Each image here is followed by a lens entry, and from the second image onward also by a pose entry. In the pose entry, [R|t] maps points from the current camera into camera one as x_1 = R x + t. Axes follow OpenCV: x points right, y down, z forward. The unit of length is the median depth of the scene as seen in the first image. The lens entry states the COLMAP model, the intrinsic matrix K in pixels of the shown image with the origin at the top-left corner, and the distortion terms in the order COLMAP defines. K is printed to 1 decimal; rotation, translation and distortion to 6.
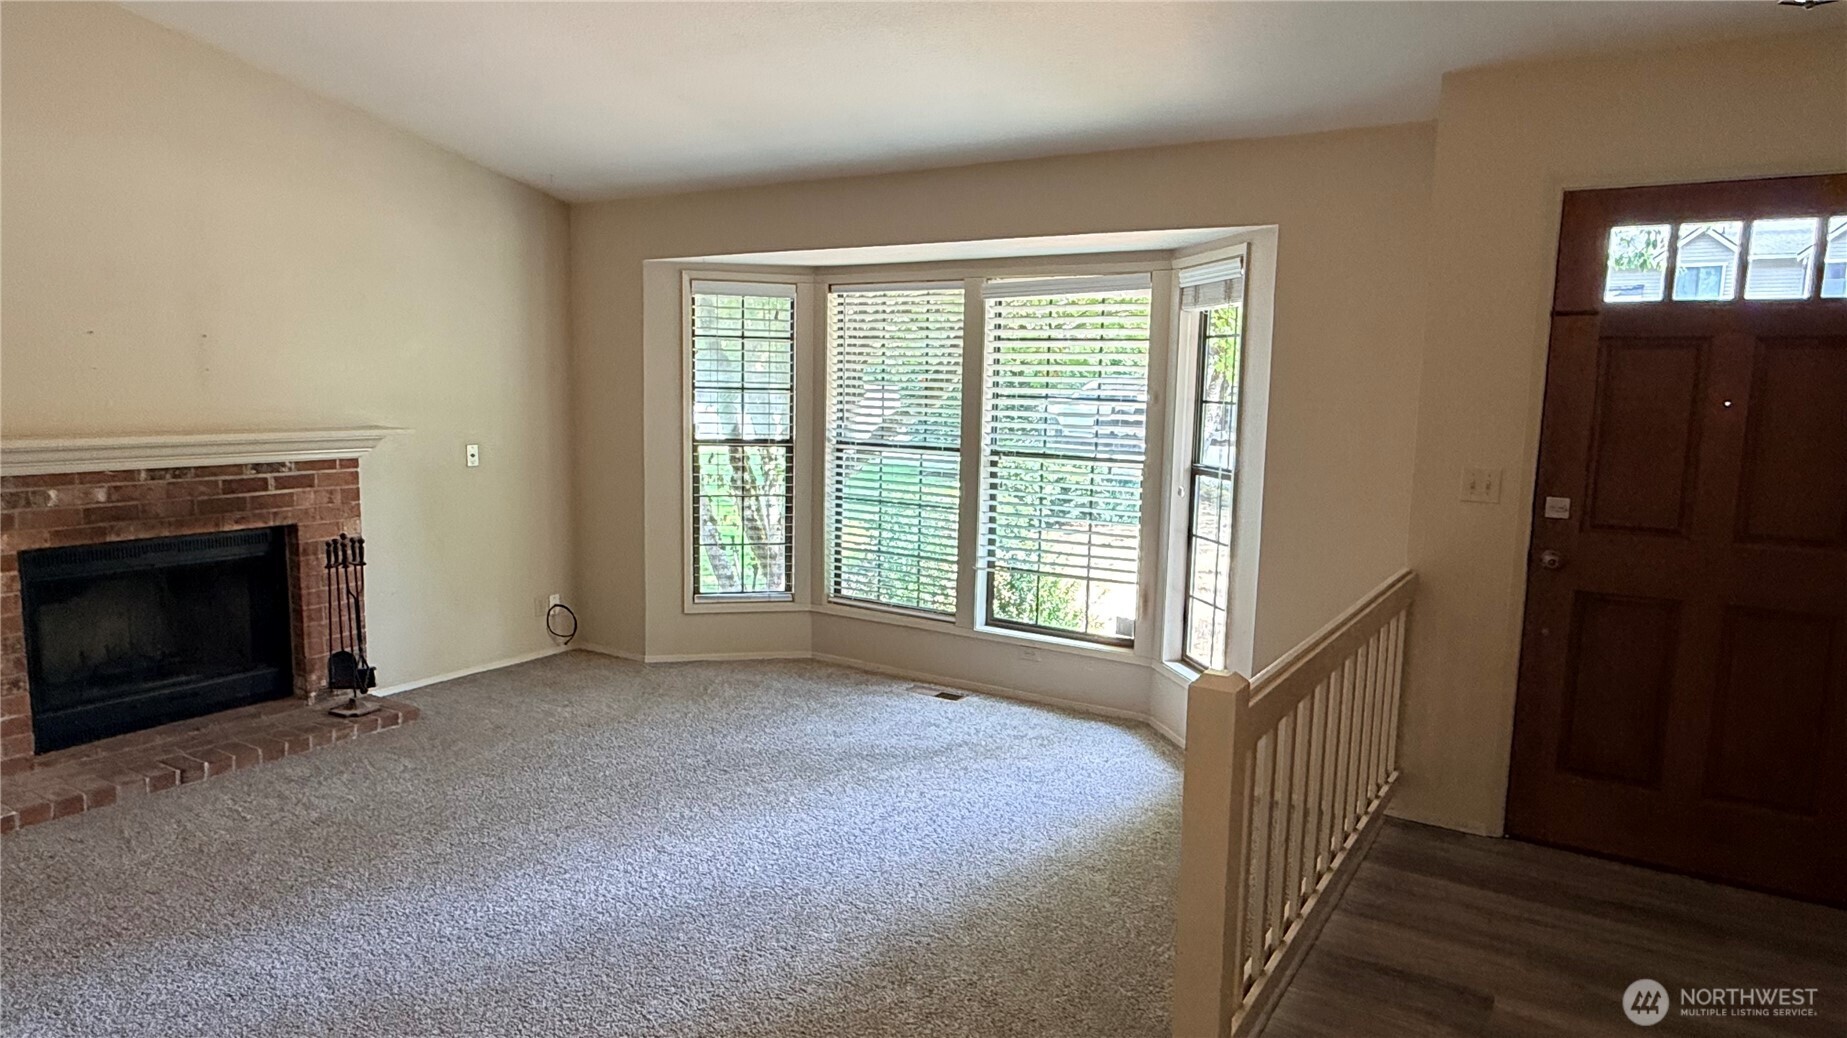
lens RADIAL K [[1098.4, 0, 926.5], [0, 1098.4, 522.1], [0, 0, 1]] dist [-0.002735, -0.000274]
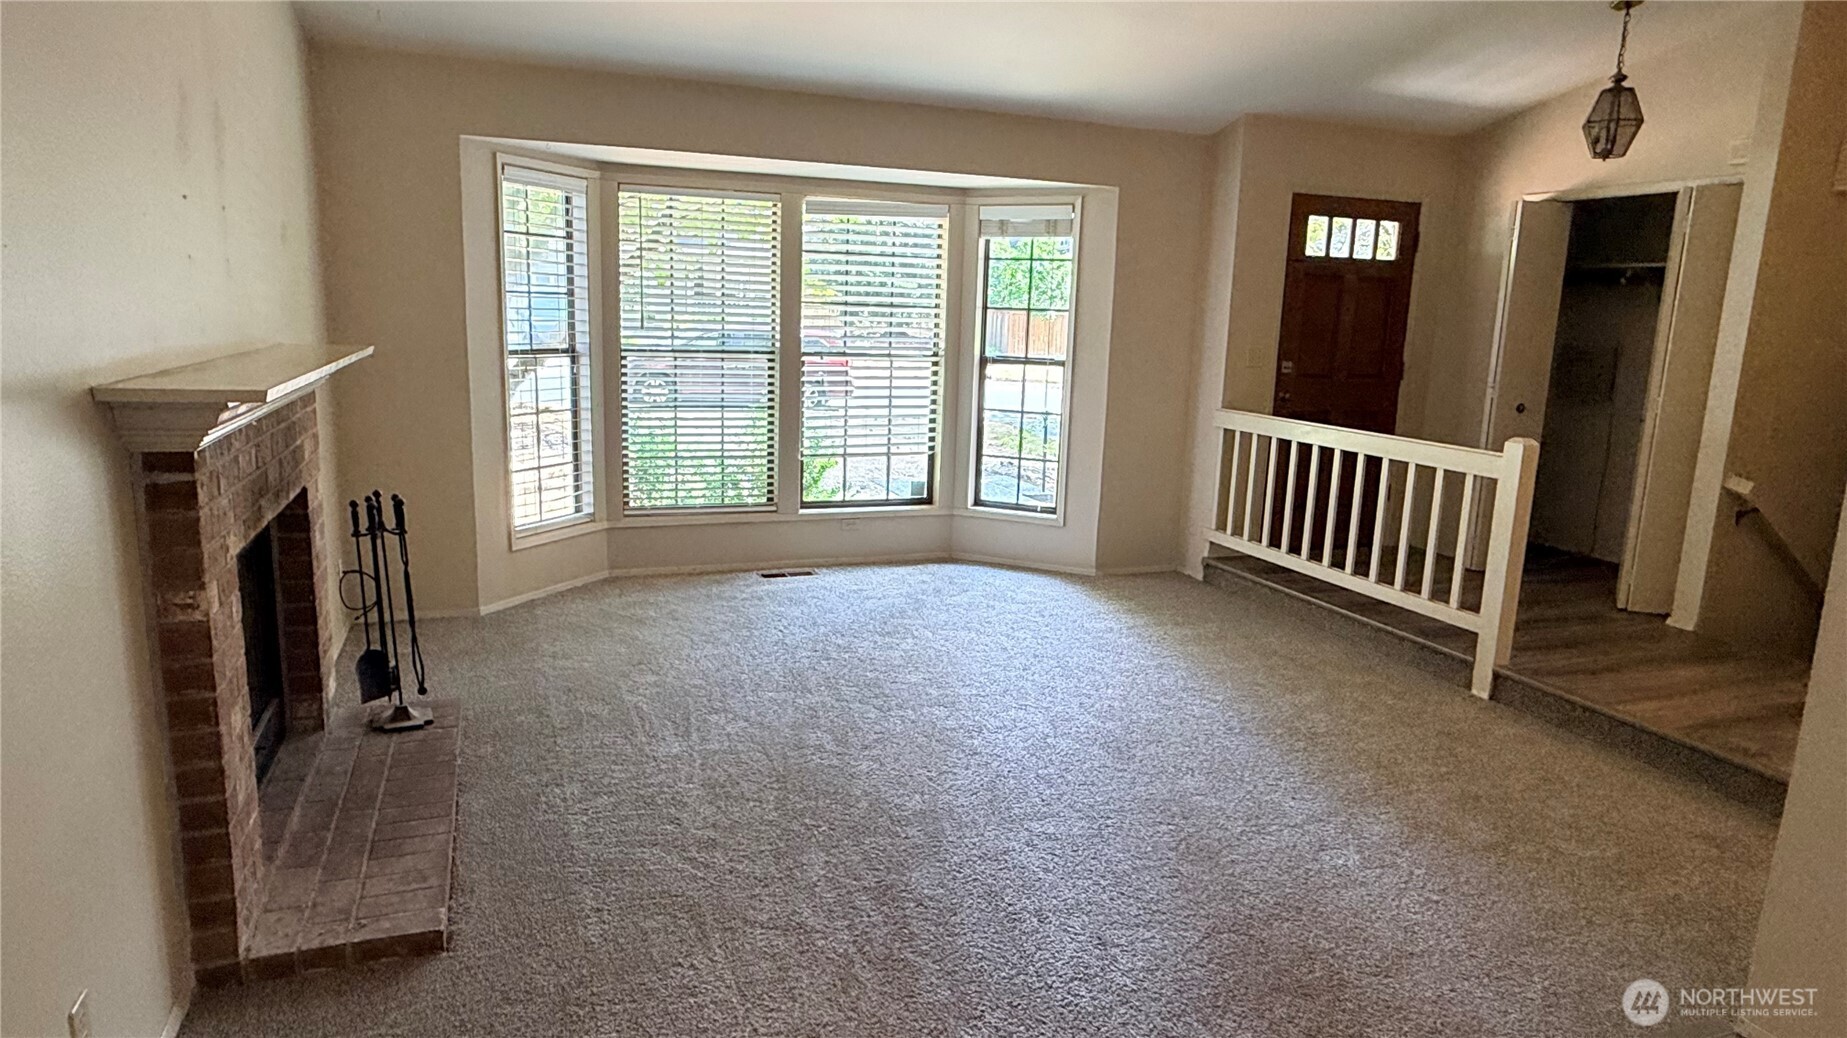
lens RADIAL K [[1098.4, 0, 922.6], [0, 1098.4, 522.5], [0, 0, 1]] dist [-0.002735, -0.000274]
pose [[0.594459, -0.154687, 0.789107, -0.933720], [0.084934, 0.987912, 0.129675, -0.033422], [-0.799628, -0.010064, 0.600412, 0.274241]]
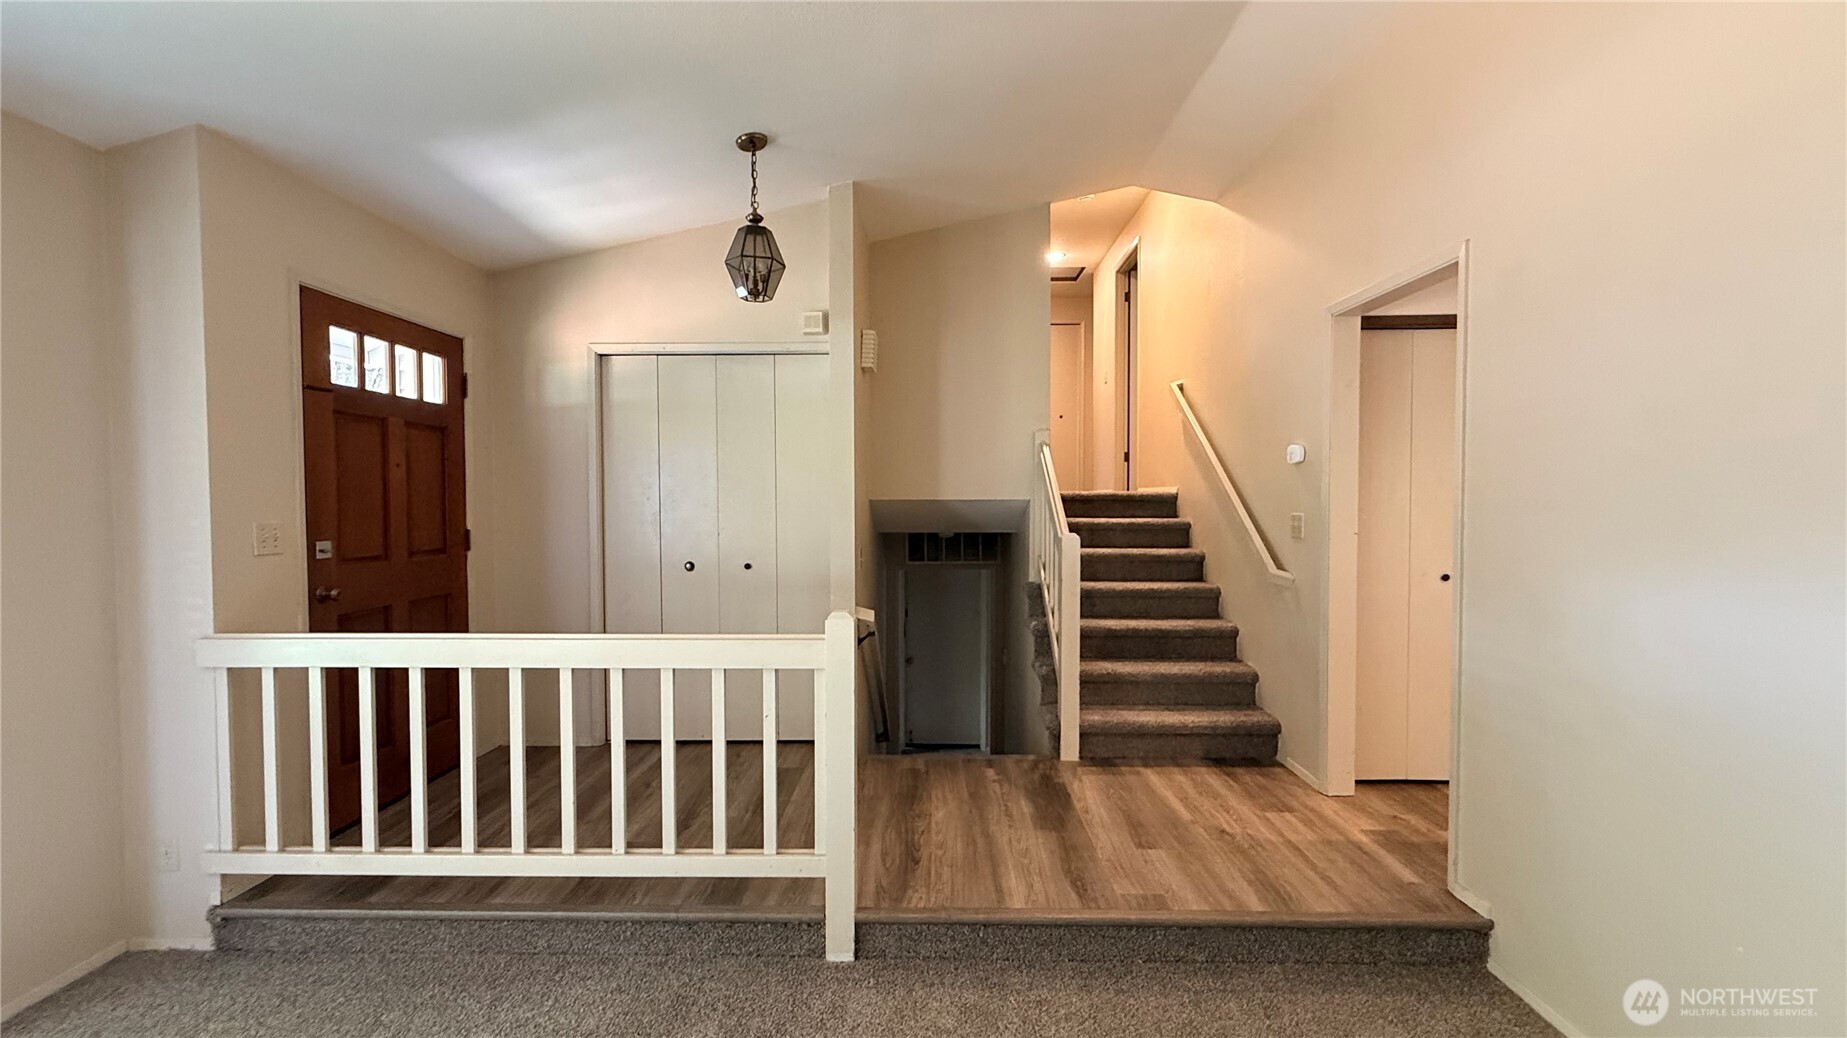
lens RADIAL K [[736.0, 0, 915.0], [0, 736.0, 517.7], [0, 0, 1]] dist [-0.001289, 0.000575]
pose [[-0.523737, -0.040268, 0.850928, -0.322305], [0.106701, 0.987915, 0.112424, -0.050264], [-0.845172, 0.149675, -0.513110, 0.624672]]
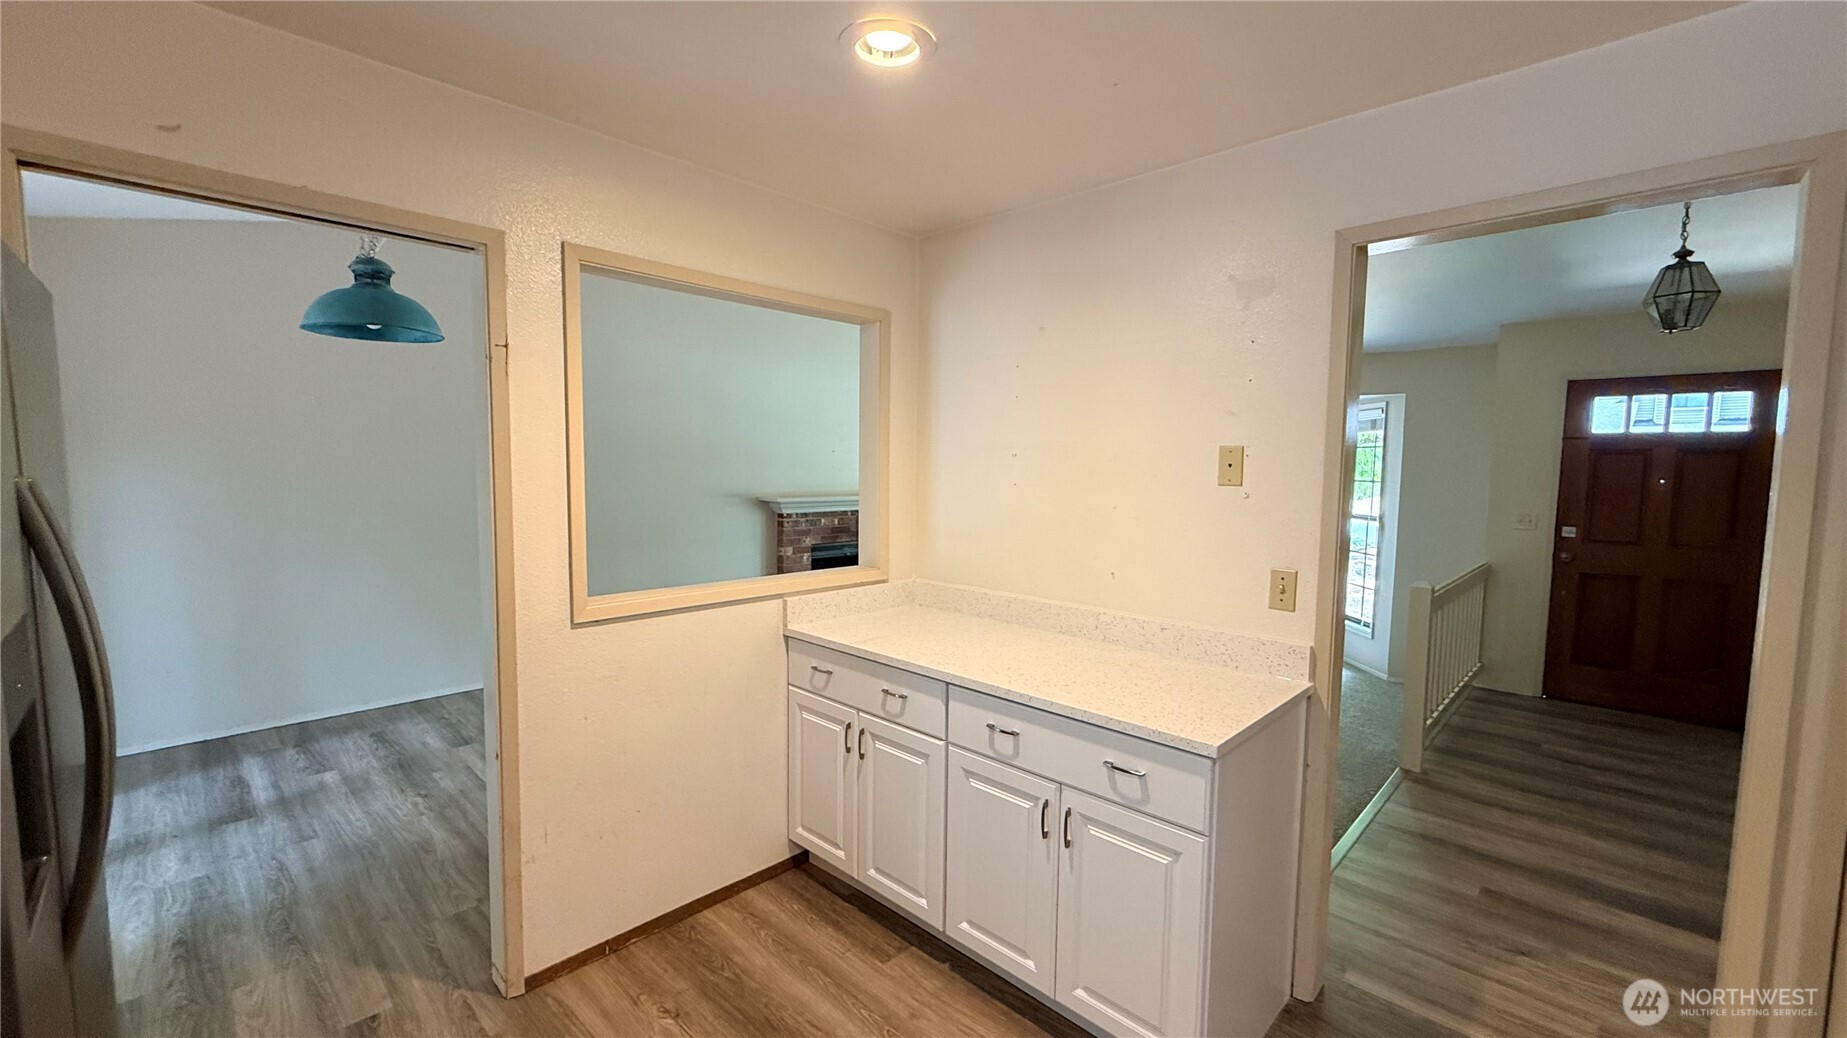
lens RADIAL K [[736.0, 0, 923.0], [0, 736.0, 521.9], [0, 0, 1]] dist [-0.001289, 0.000575]
pose [[0.980284, 0.010308, -0.197326, -0.245478], [-0.021280, 0.998338, -0.053562, 0.049385], [0.196446, 0.056706, 0.978874, -0.425570]]
